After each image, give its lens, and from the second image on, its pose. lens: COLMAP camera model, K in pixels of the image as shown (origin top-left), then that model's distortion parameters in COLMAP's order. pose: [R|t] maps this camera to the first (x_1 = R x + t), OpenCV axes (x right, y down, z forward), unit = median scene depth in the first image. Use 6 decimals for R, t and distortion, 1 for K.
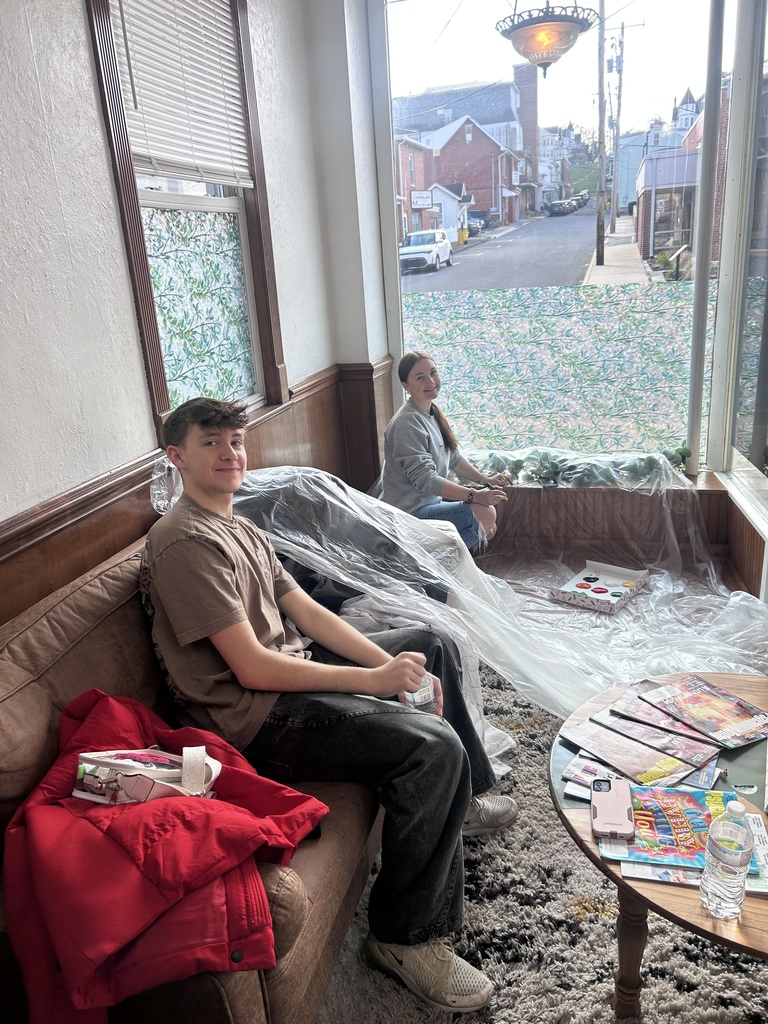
lens RADIAL K [[823.0, 0, 384.0], [0, 823.0, 512.0], [0, 0, 1]] dist [0.077503, 0.004782]
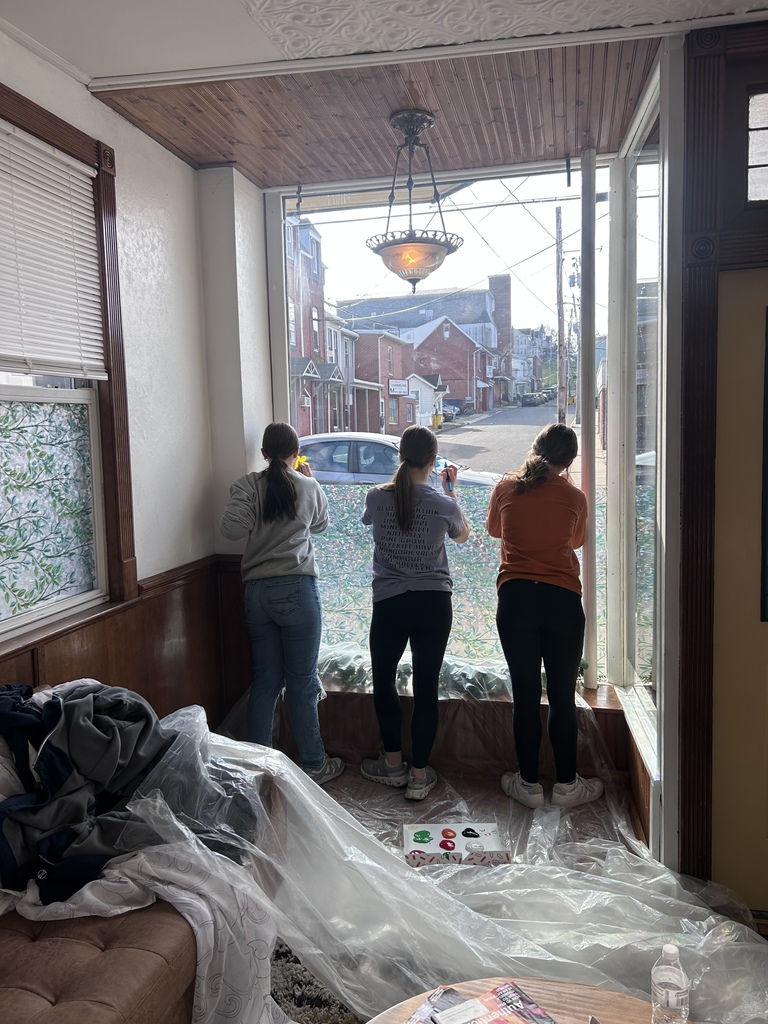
lens RADIAL K [[823.0, 0, 384.0], [0, 823.0, 512.0], [0, 0, 1]] dist [0.077503, 0.004782]
pose [[0.999367, 0.033751, 0.011207, 0.154676], [-0.030753, 0.978440, -0.204230, -0.051367], [-0.017859, 0.203756, 0.978859, 0.080560]]
